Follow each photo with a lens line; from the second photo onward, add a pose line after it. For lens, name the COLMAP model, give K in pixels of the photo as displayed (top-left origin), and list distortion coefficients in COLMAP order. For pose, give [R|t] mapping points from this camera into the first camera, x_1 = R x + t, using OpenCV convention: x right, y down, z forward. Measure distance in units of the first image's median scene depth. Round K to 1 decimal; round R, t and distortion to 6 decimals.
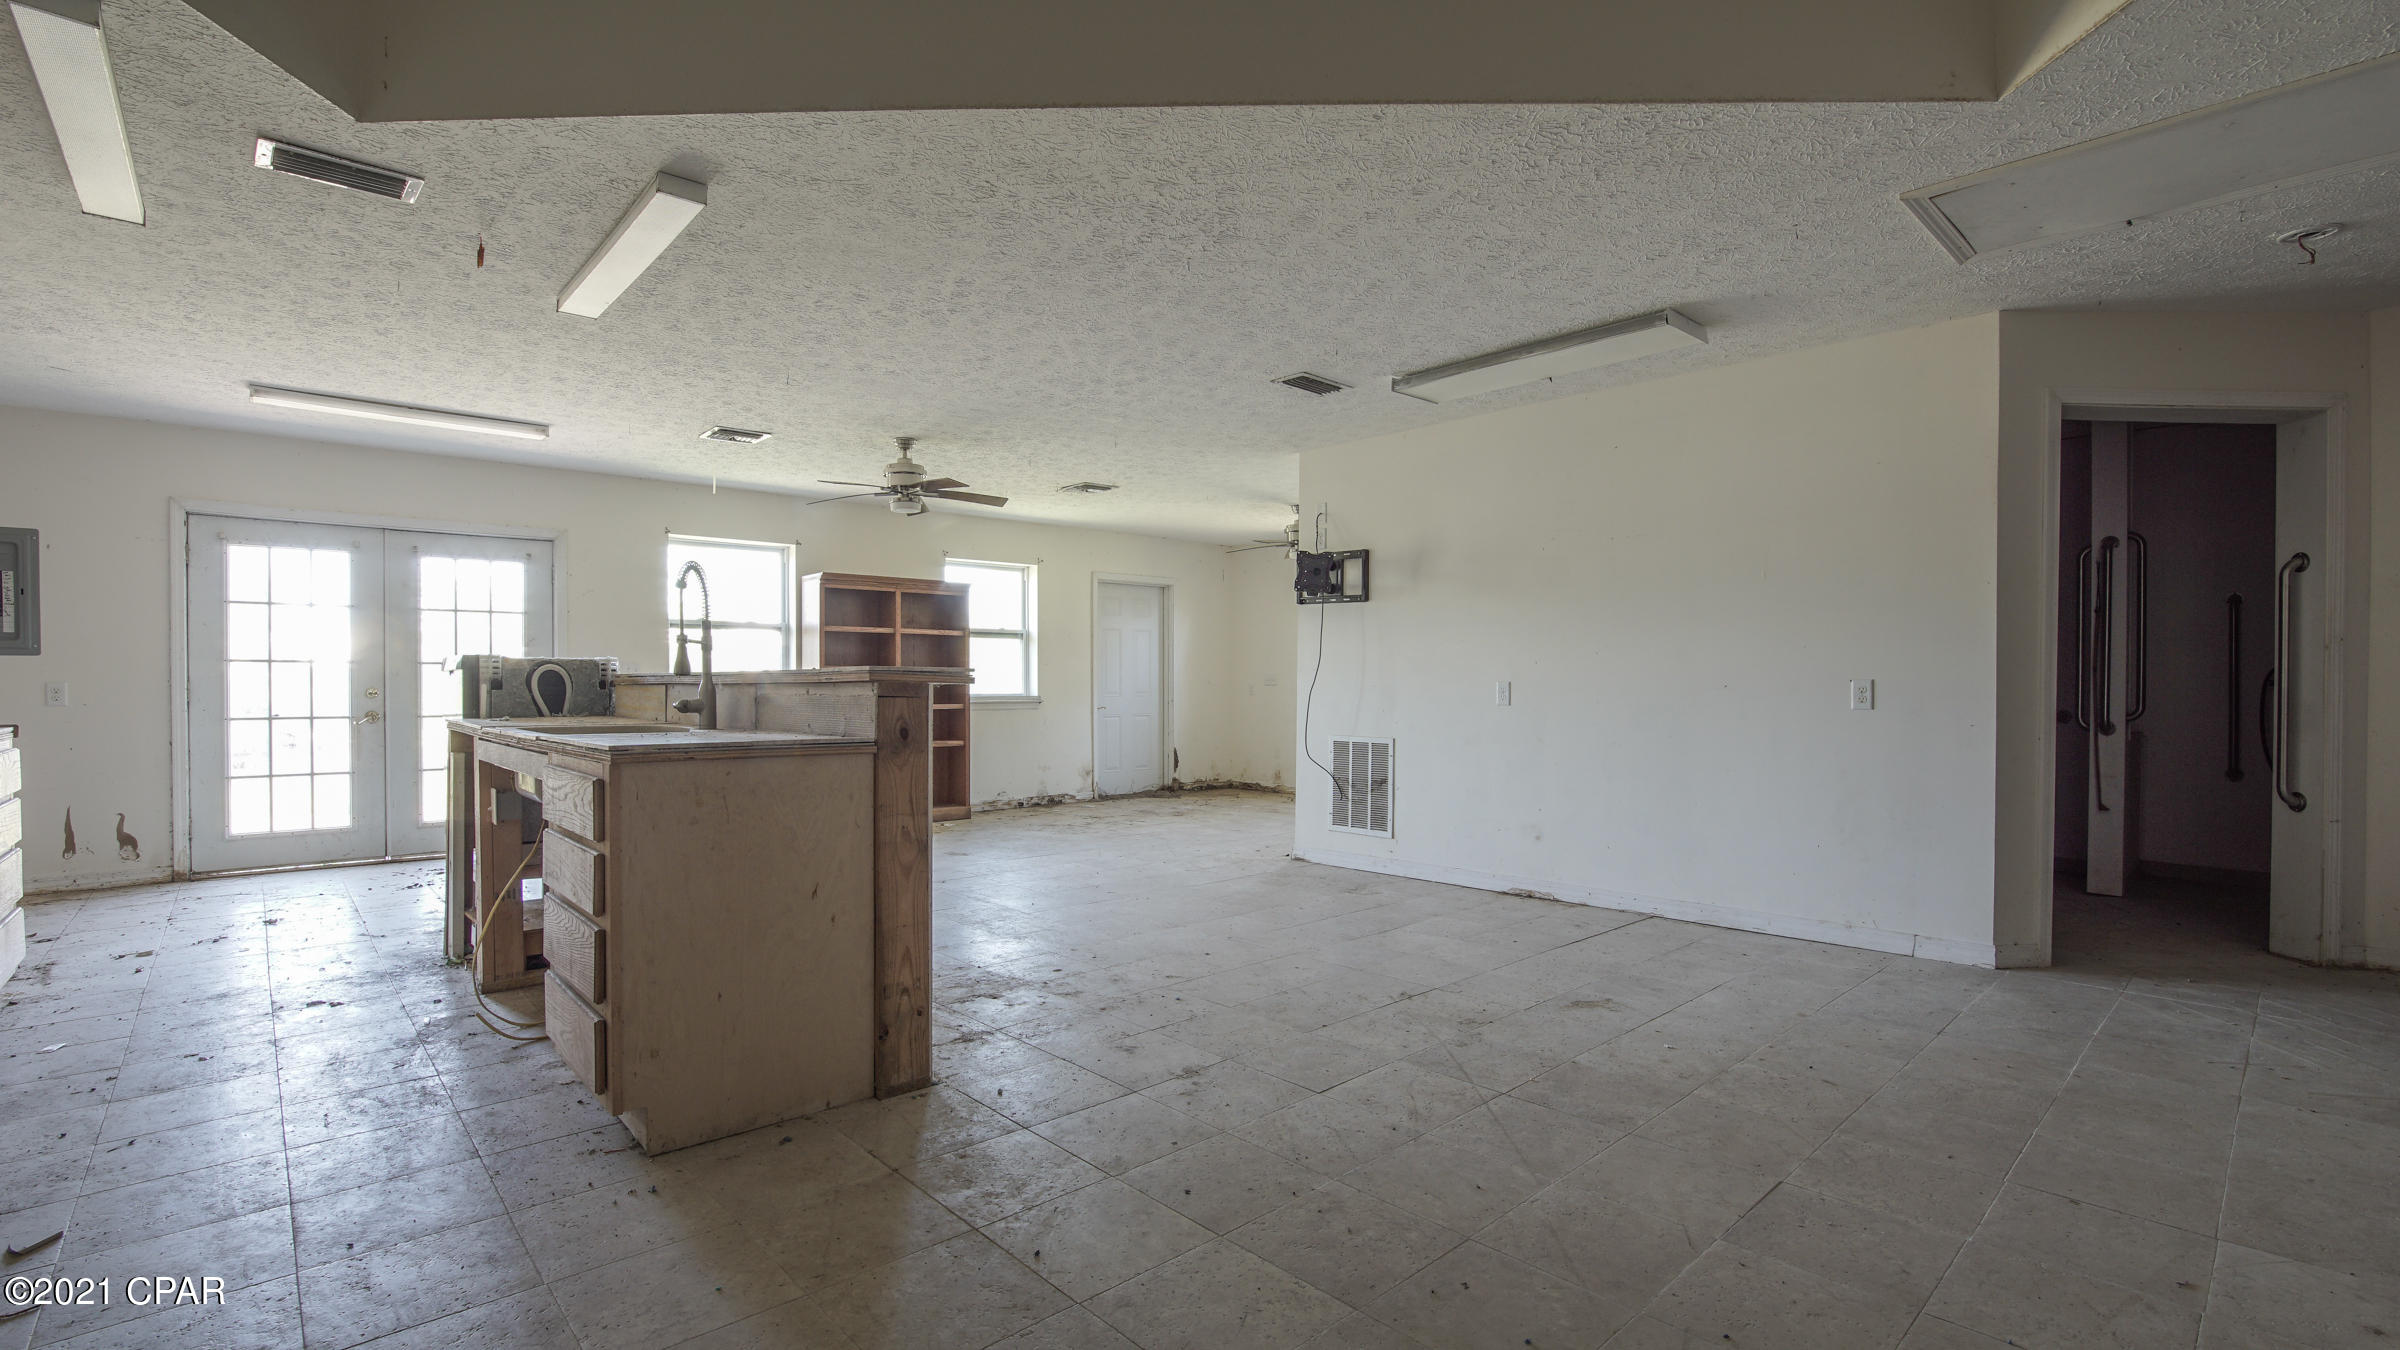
lens RADIAL K [[1043.3, 0, 1199.5], [0, 1043.3, 686.9], [0, 0, 1]] dist [-0.000510, 0.000000]
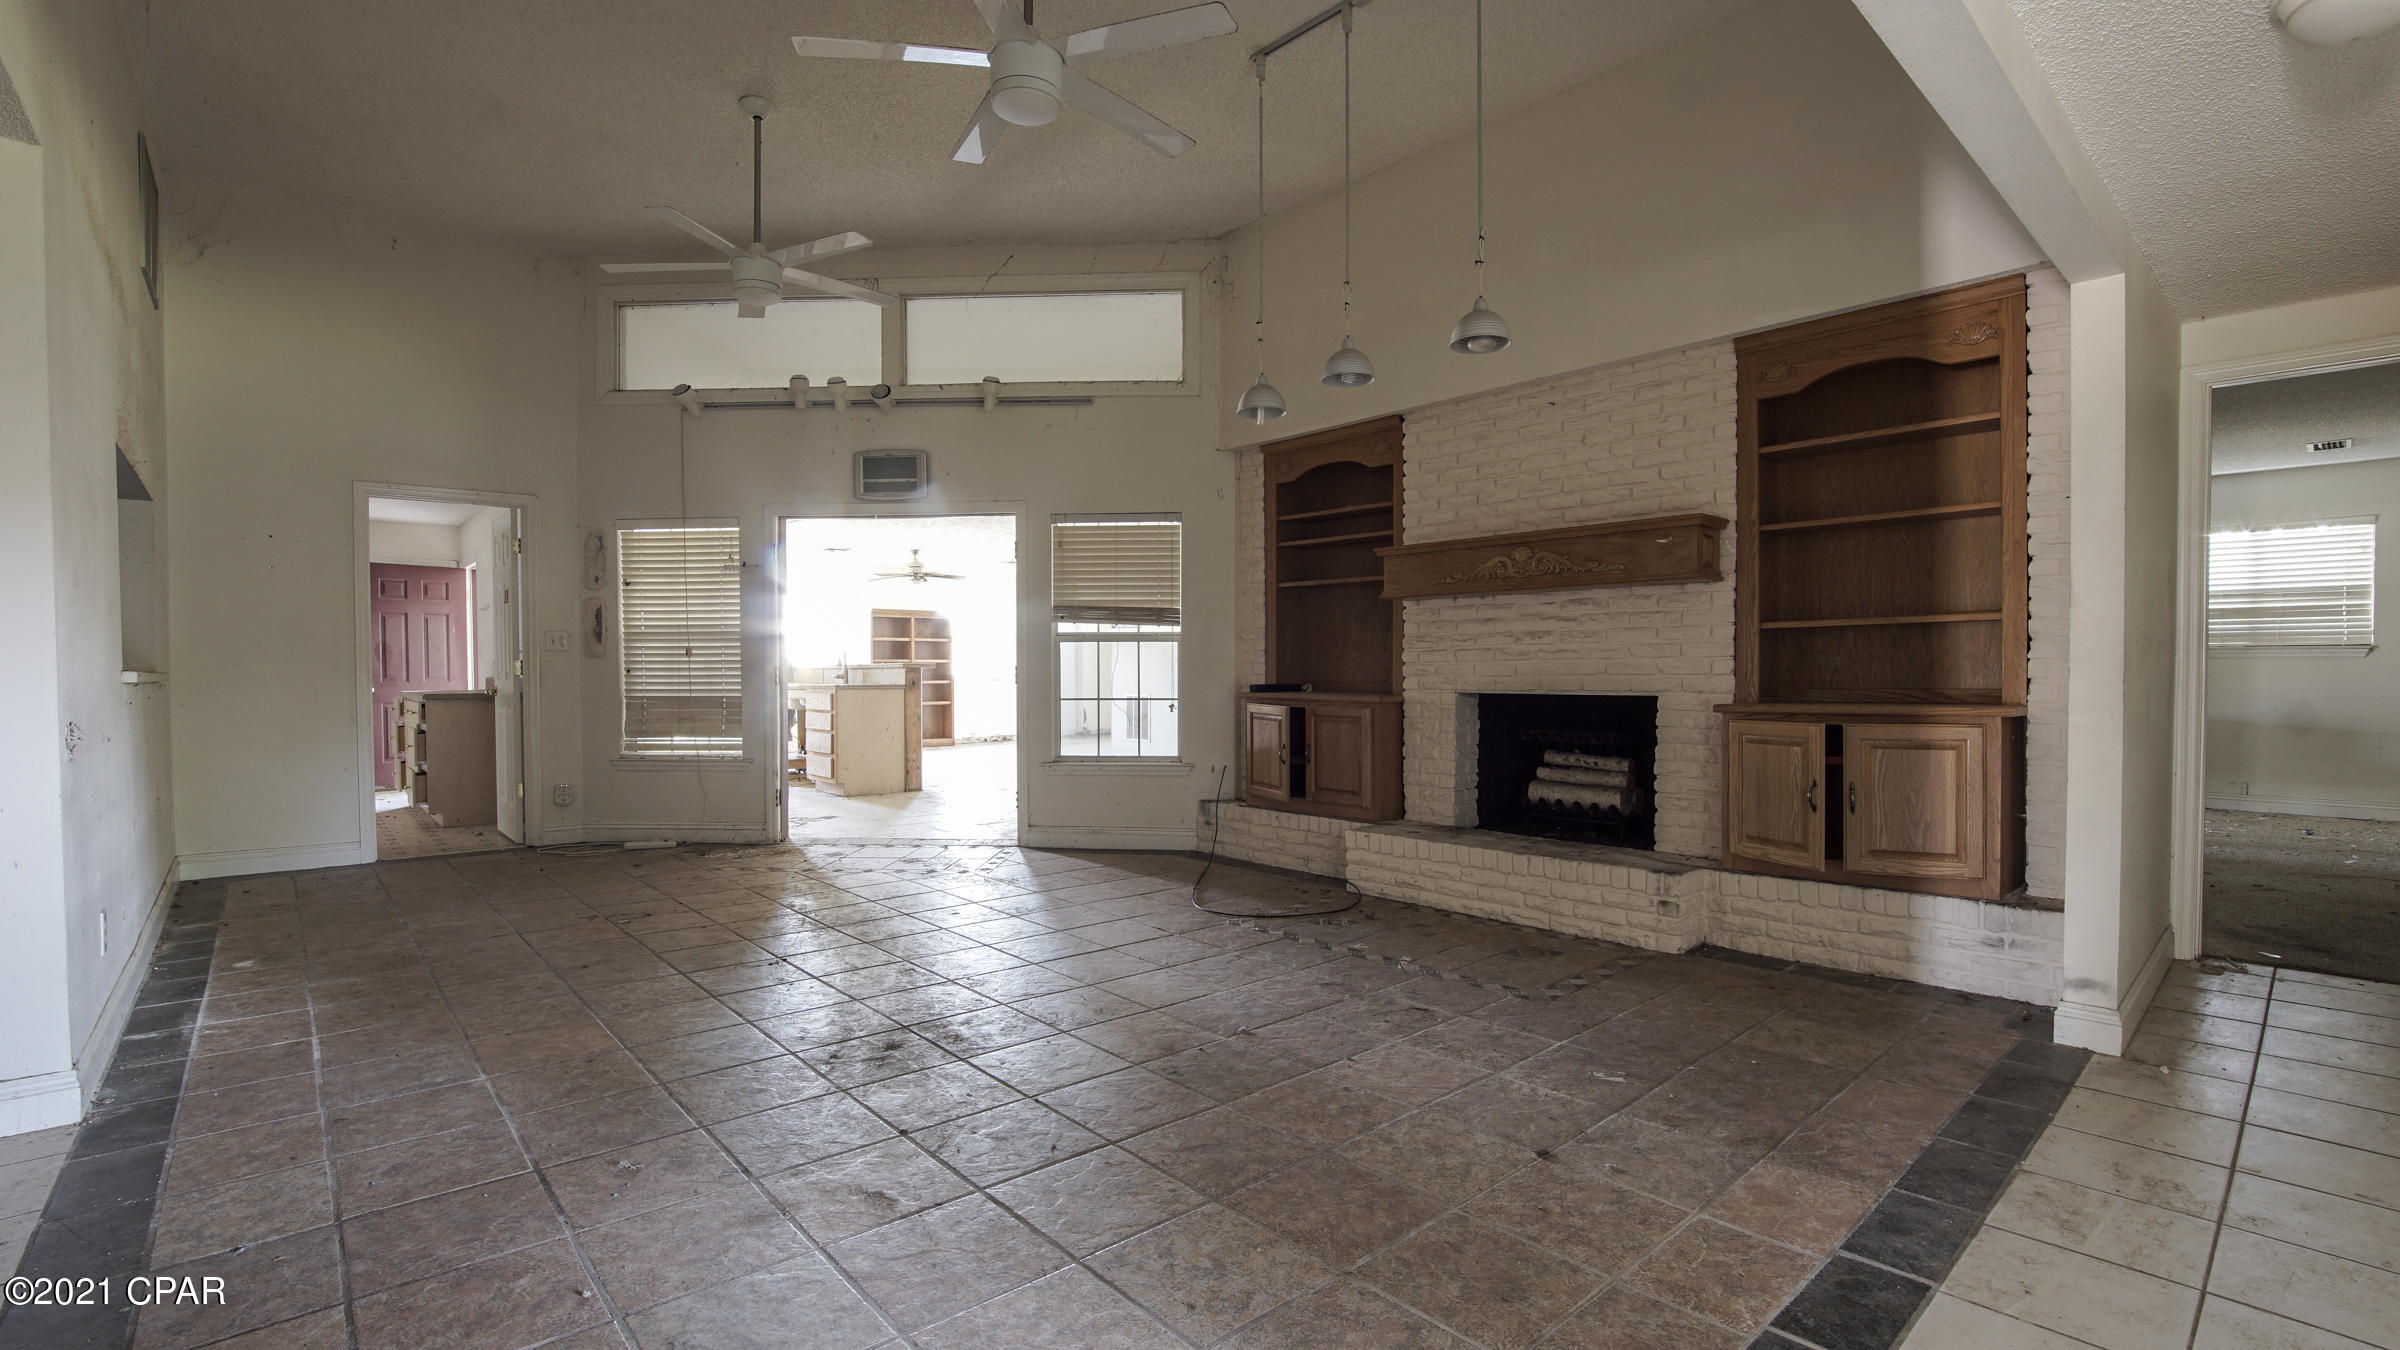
lens RADIAL K [[1043.3, 0, 1201.3], [0, 1043.3, 677.0], [0, 0, 1]] dist [-0.000510, 0.000000]
pose [[0.999895, -0.005597, -0.013368, 0.231544], [0.005634, 0.999980, 0.002774, 0.007966], [0.013352, -0.002849, 0.999907, -0.789192]]
